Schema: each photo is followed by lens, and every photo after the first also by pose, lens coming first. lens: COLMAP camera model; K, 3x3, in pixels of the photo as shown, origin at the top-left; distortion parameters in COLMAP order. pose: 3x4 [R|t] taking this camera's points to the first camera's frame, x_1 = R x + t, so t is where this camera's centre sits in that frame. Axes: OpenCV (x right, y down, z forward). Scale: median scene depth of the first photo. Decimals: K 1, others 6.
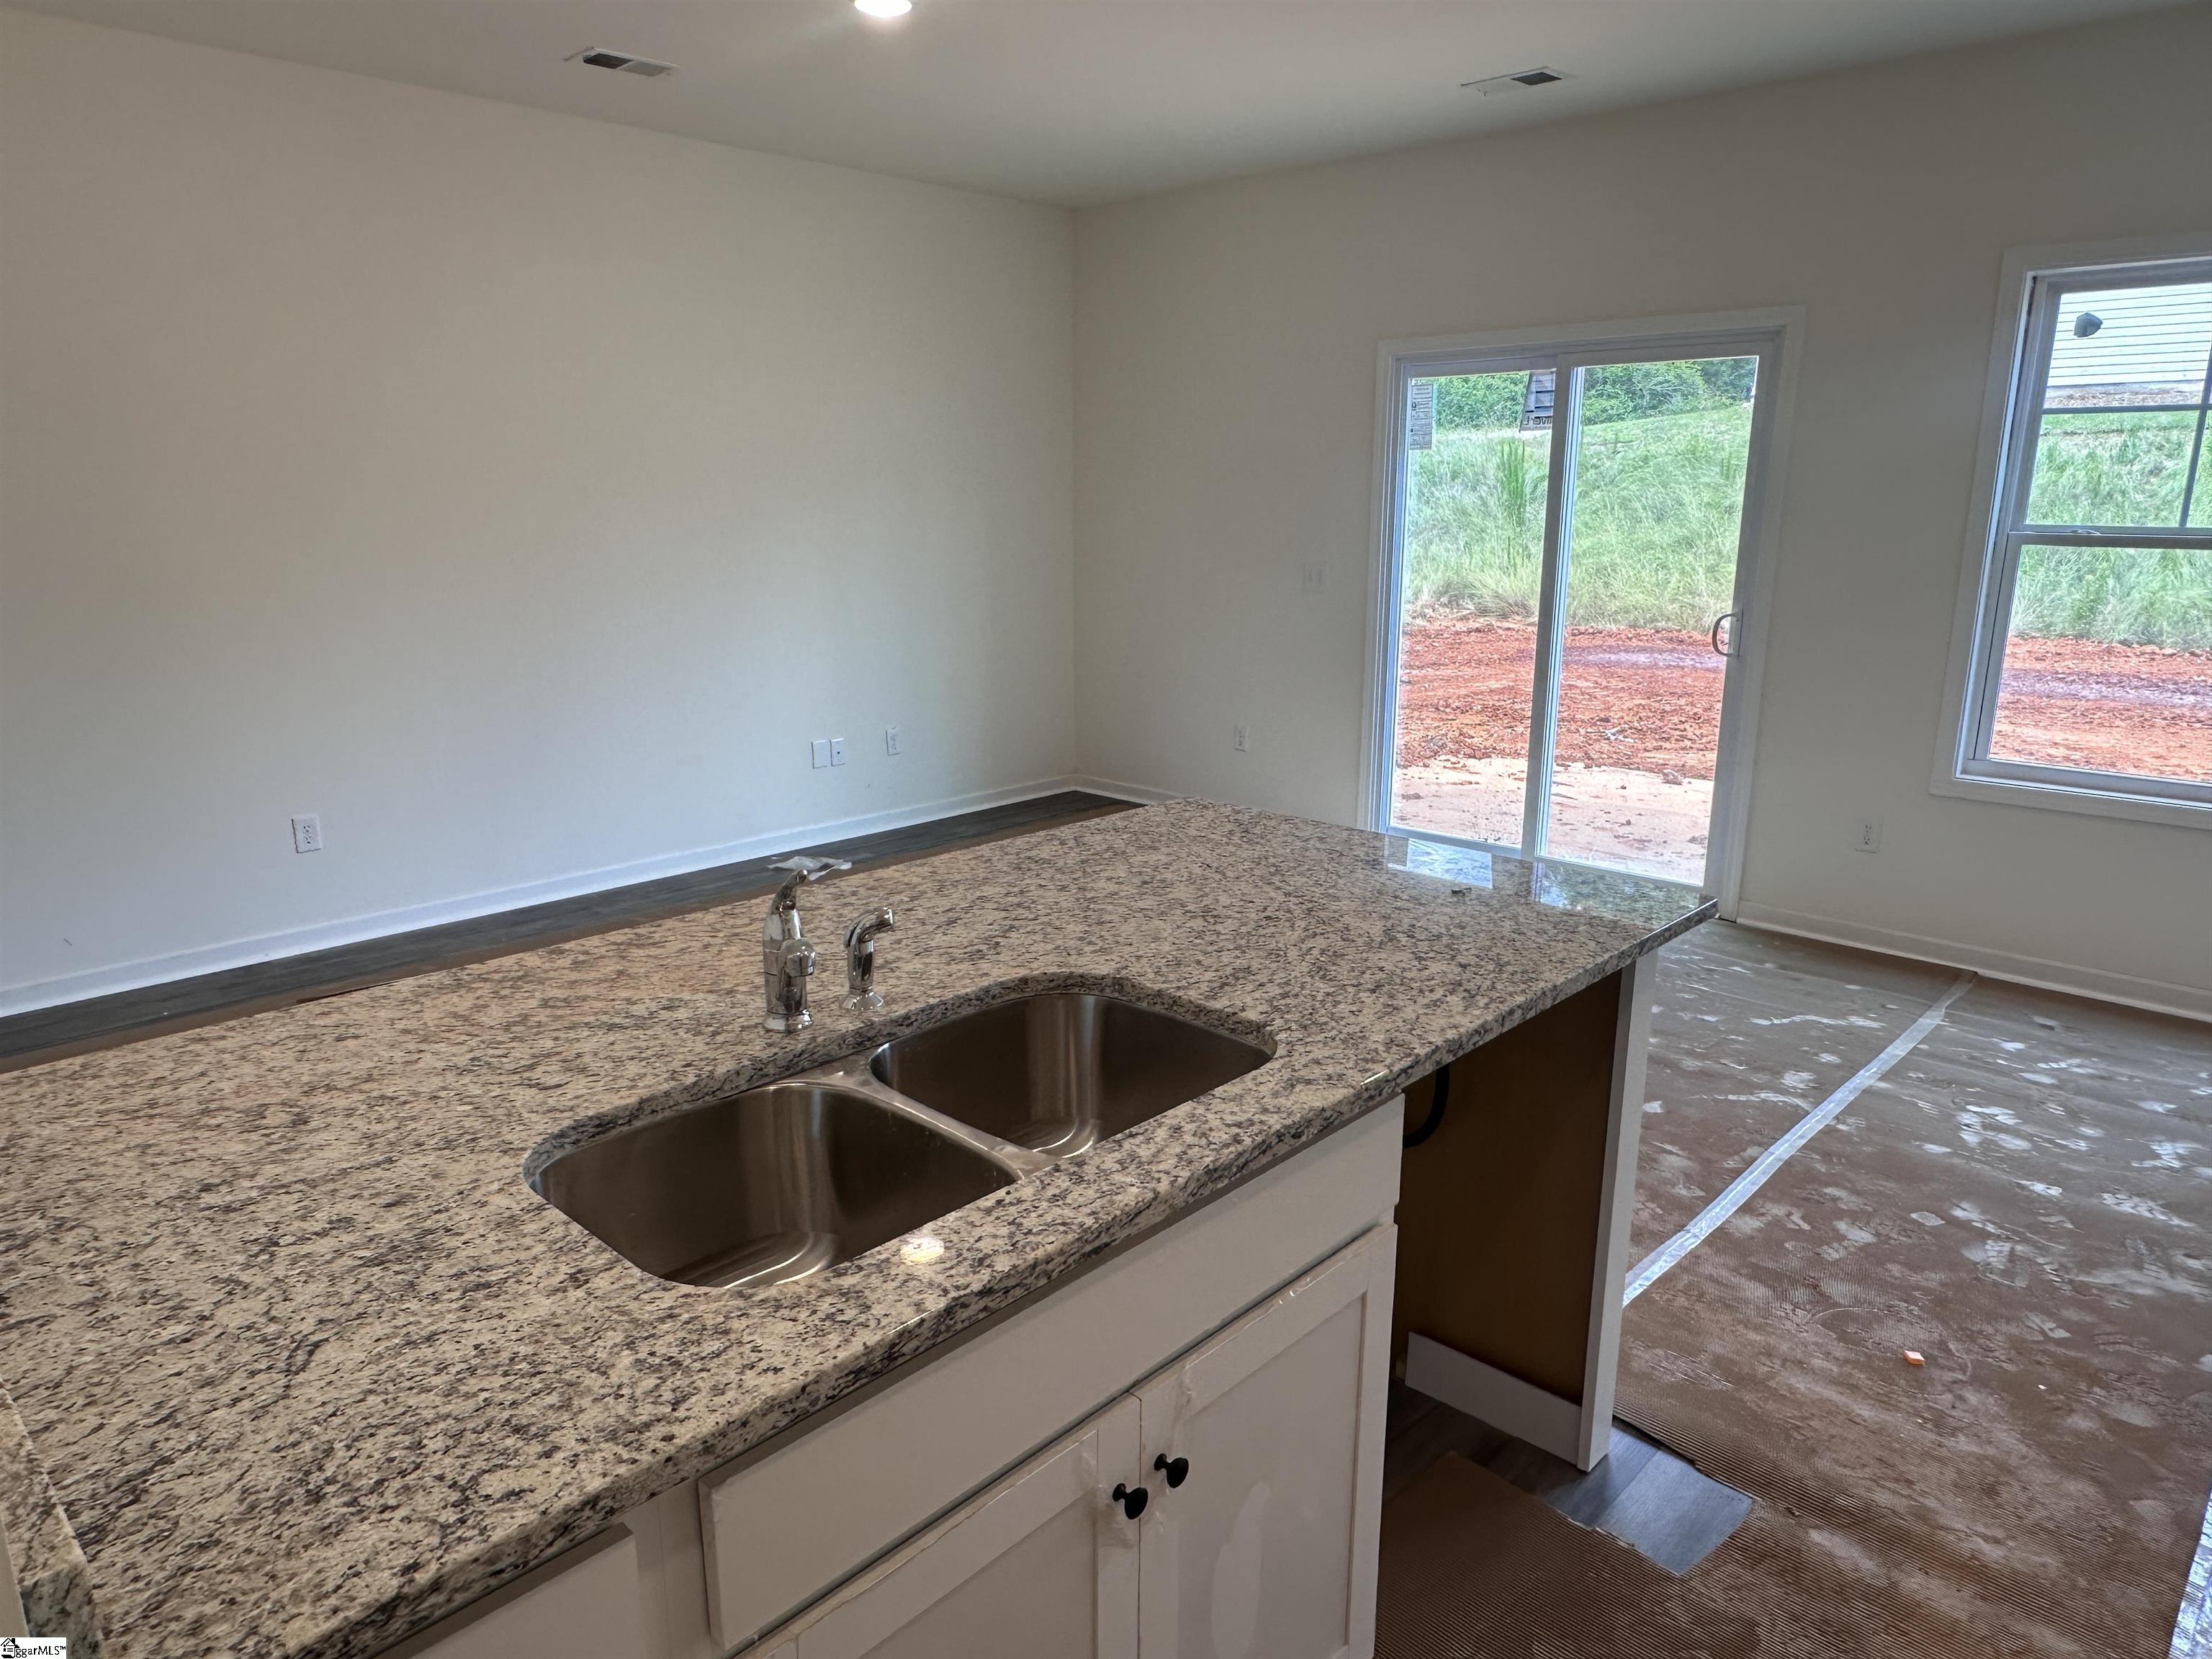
lens RADIAL K [[1407.8, 0, 1106.0], [0, 1407.8, 828.5], [0, 0, 1]] dist [0.001852, -0.000723]
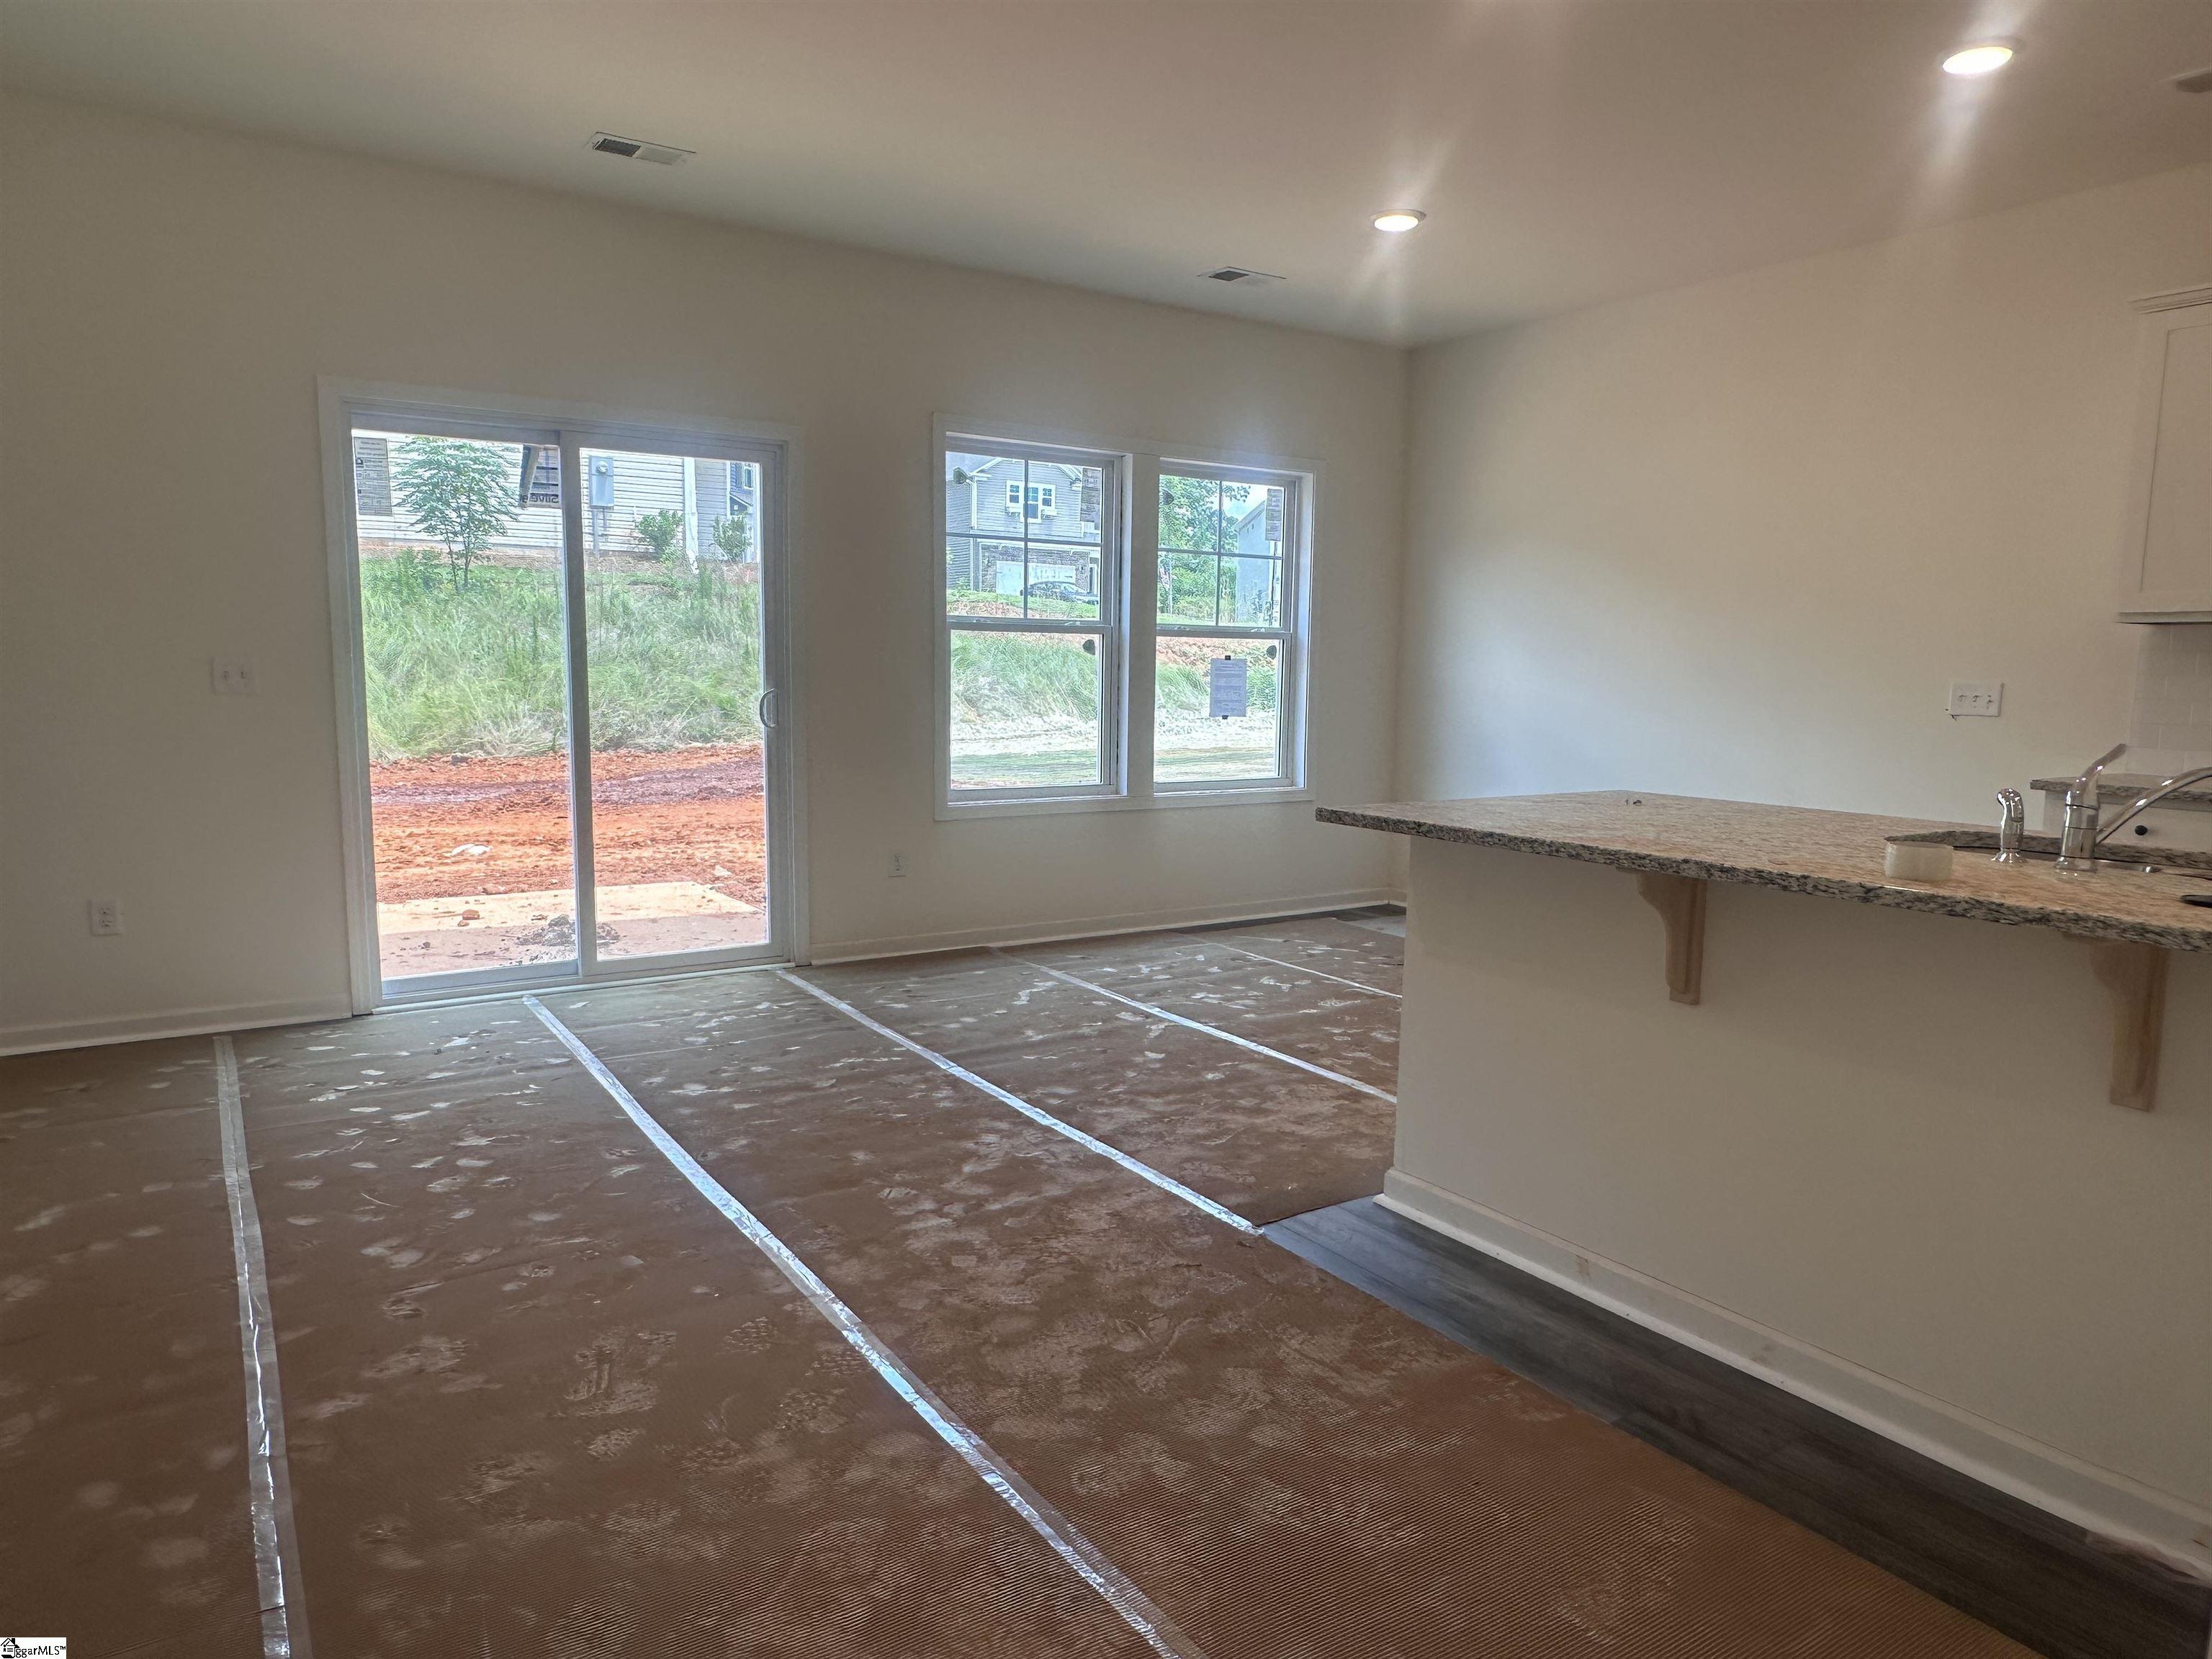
lens RADIAL K [[1407.8, 0, 1107.0], [0, 1407.8, 829.2], [0, 0, 1]] dist [0.001852, -0.000723]
pose [[0.229008, -0.119524, 0.966059, -0.802341], [0.208082, 0.975504, 0.071366, -0.096972], [-0.950924, 0.184676, 0.248269, 0.678816]]
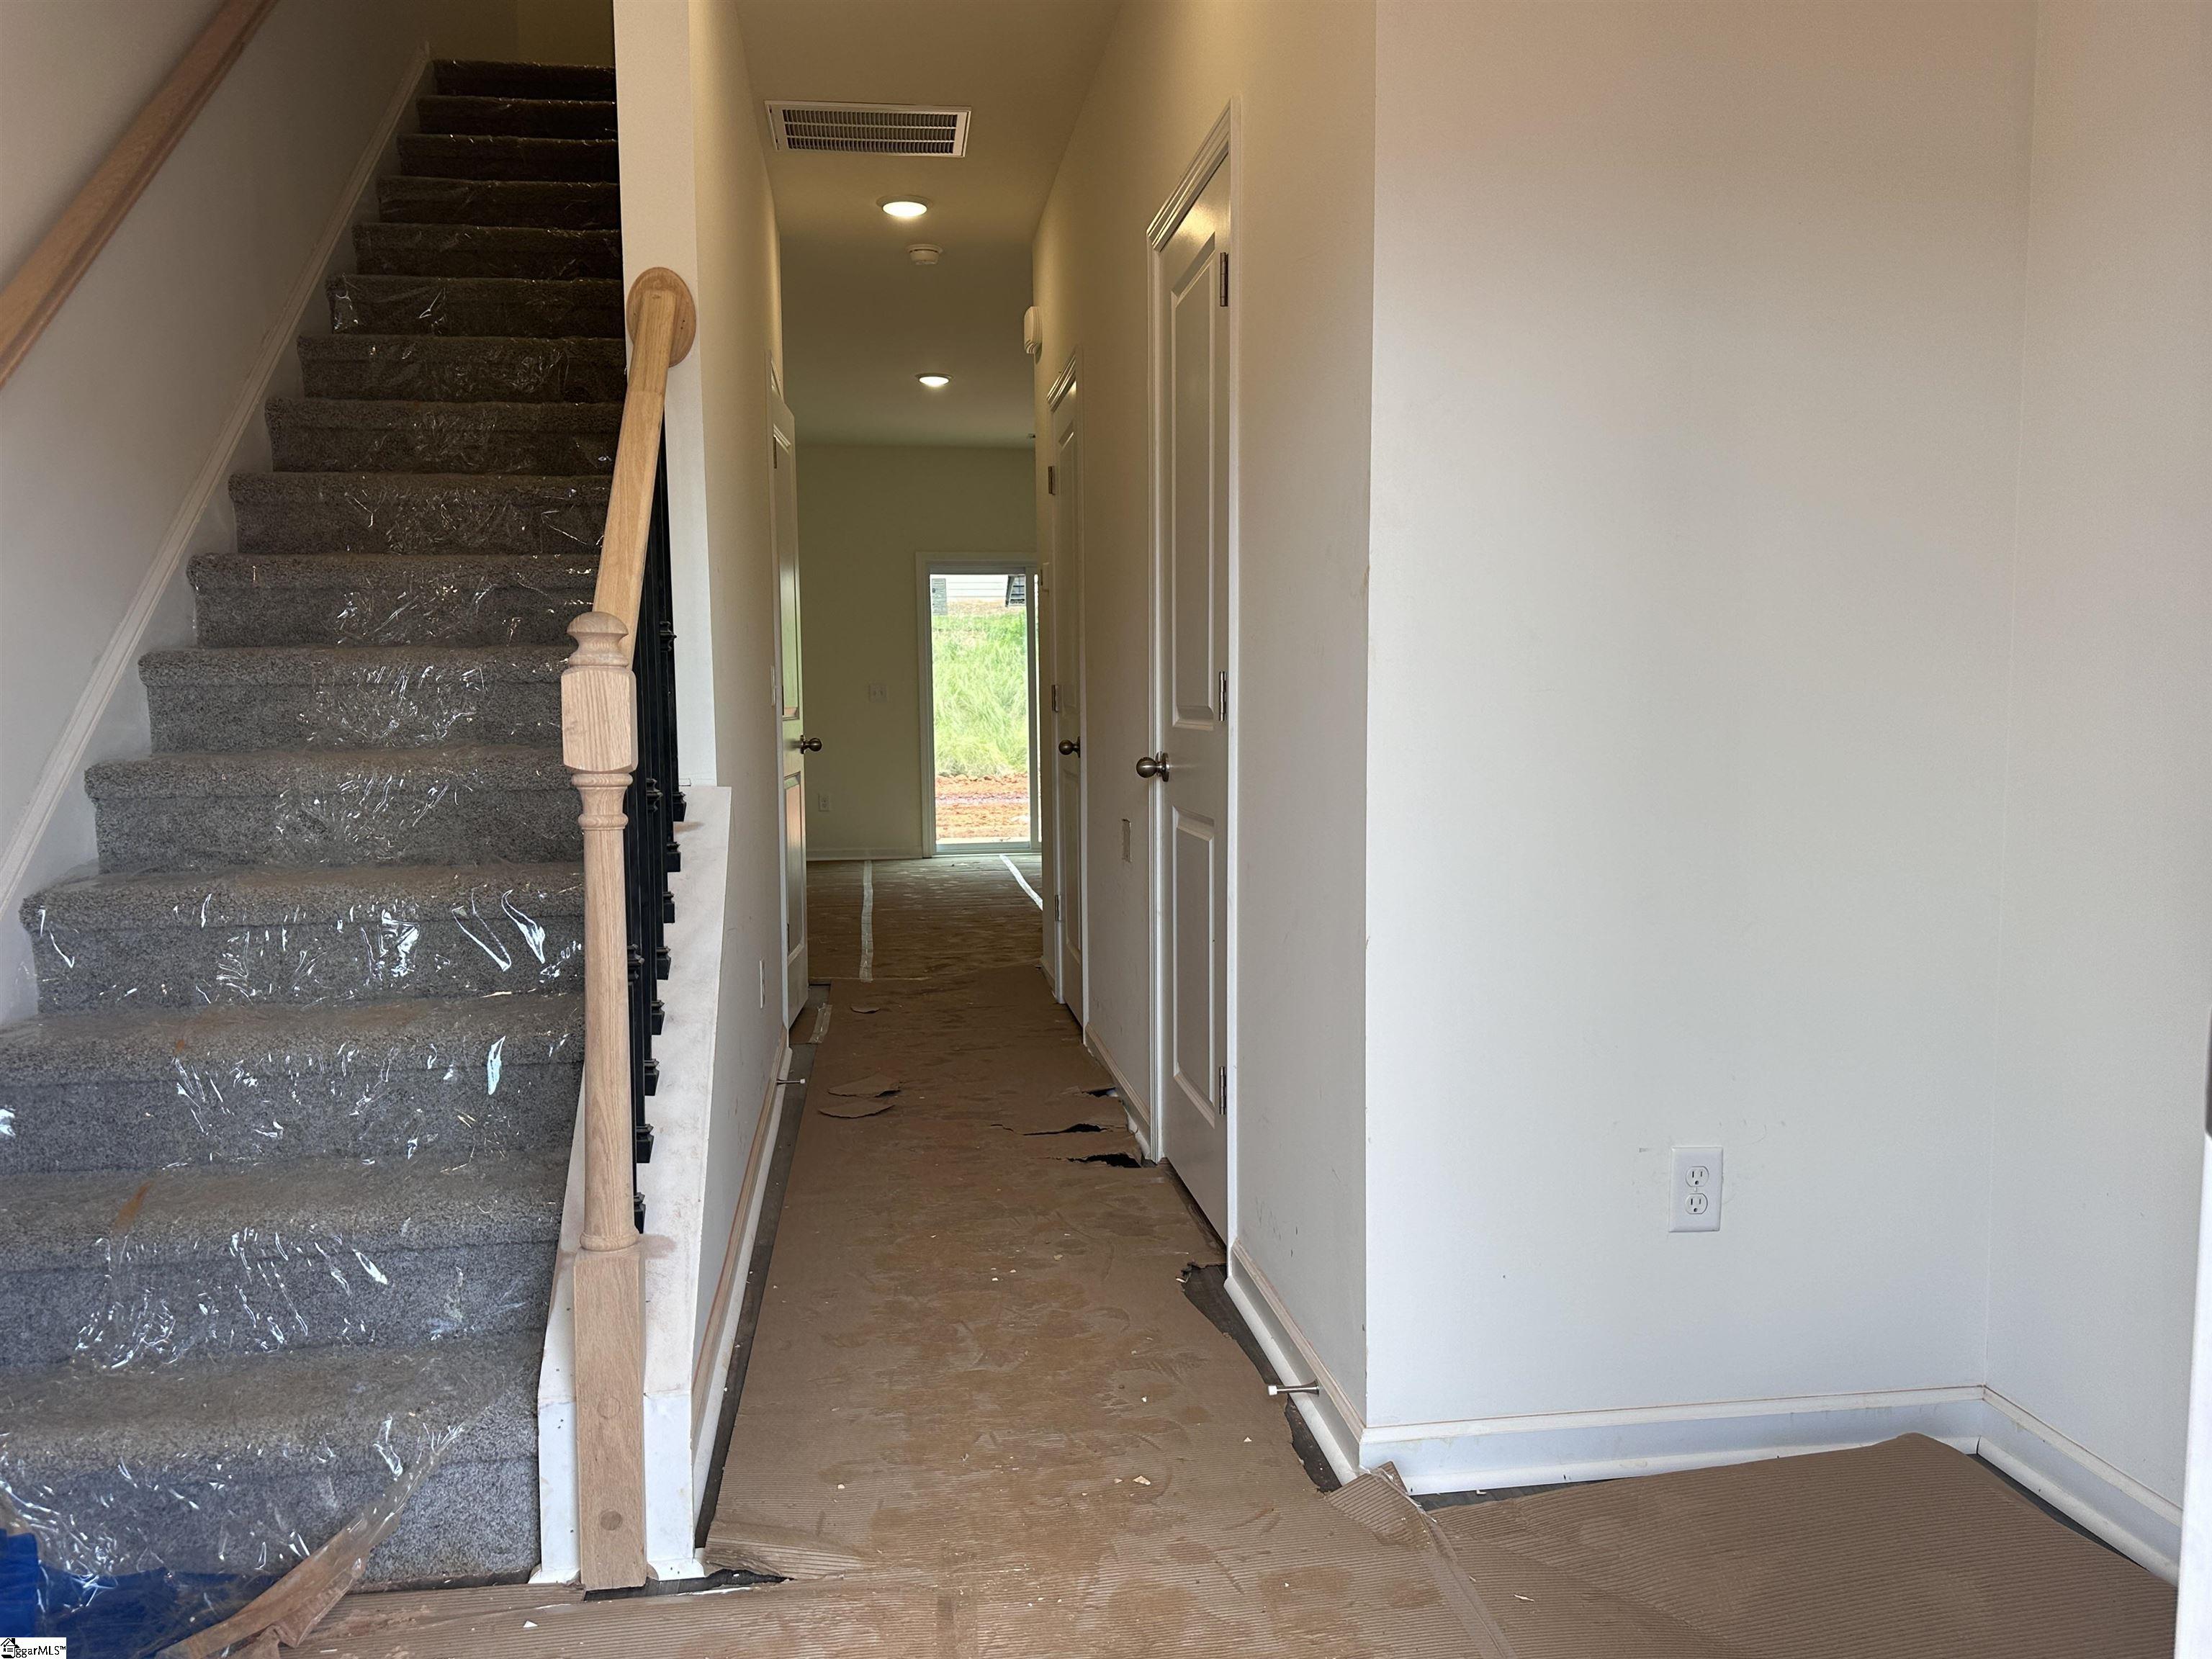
lens RADIAL K [[1673.7, 0, 1106.3], [0, 1673.7, 831.8], [0, 0, 1]] dist [0.000658, 0.000023]
pose [[0.619792, -0.071678, 0.781486, -2.033205], [0.184153, 0.981298, -0.056046, 0.226543], [-0.762854, 0.178650, 0.621400, -0.598161]]
